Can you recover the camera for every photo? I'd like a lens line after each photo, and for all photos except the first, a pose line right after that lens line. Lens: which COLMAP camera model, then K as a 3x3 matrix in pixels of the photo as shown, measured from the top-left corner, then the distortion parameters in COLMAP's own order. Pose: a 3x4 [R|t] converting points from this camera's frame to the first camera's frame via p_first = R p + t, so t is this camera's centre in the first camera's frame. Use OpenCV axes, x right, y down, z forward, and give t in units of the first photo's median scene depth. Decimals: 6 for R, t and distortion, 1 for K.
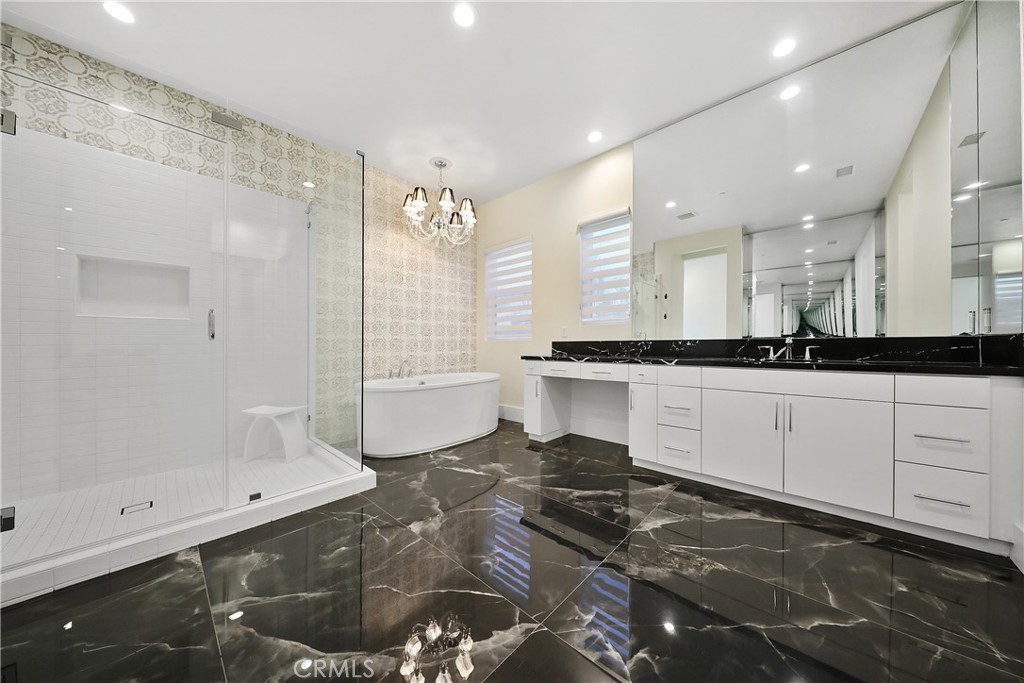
lens RADIAL K [[328.2, 0, 509.3], [0, 328.2, 346.8], [0, 0, 1]] dist [-0.019510, -0.000075]
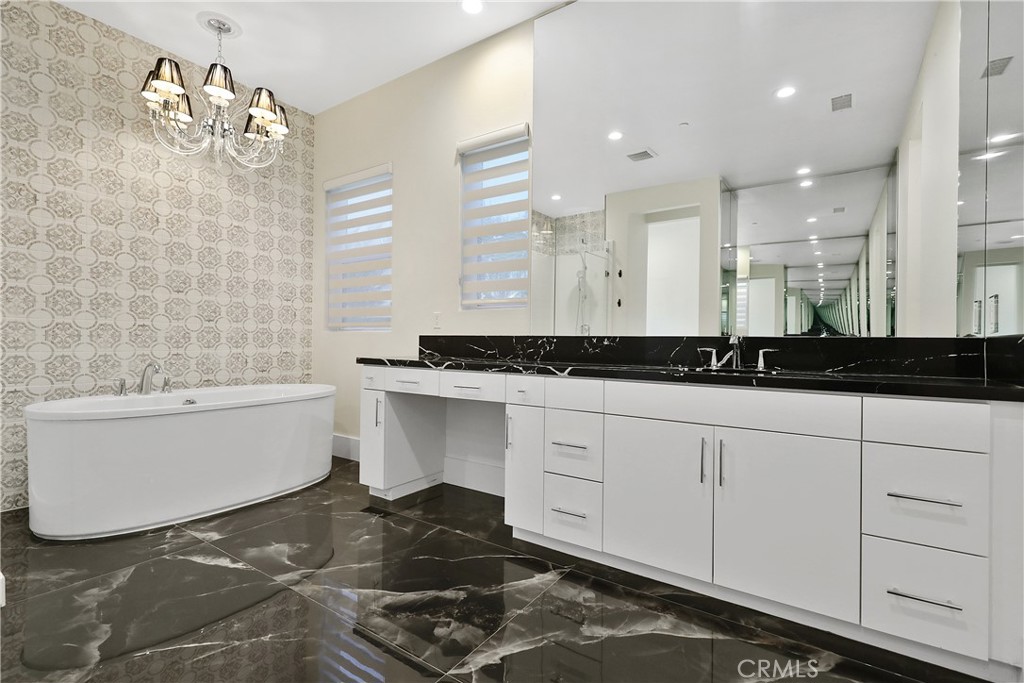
lens RADIAL K [[474.4, 0, 512.0], [0, 474.4, 341.5], [0, 0, 1]] dist [-0.009734, -0.000824]
pose [[0.987236, 0.018487, 0.158189, 0.188478], [-0.017555, 0.999819, -0.007288, -0.000981], [-0.158295, 0.004418, 0.987382, 0.095314]]
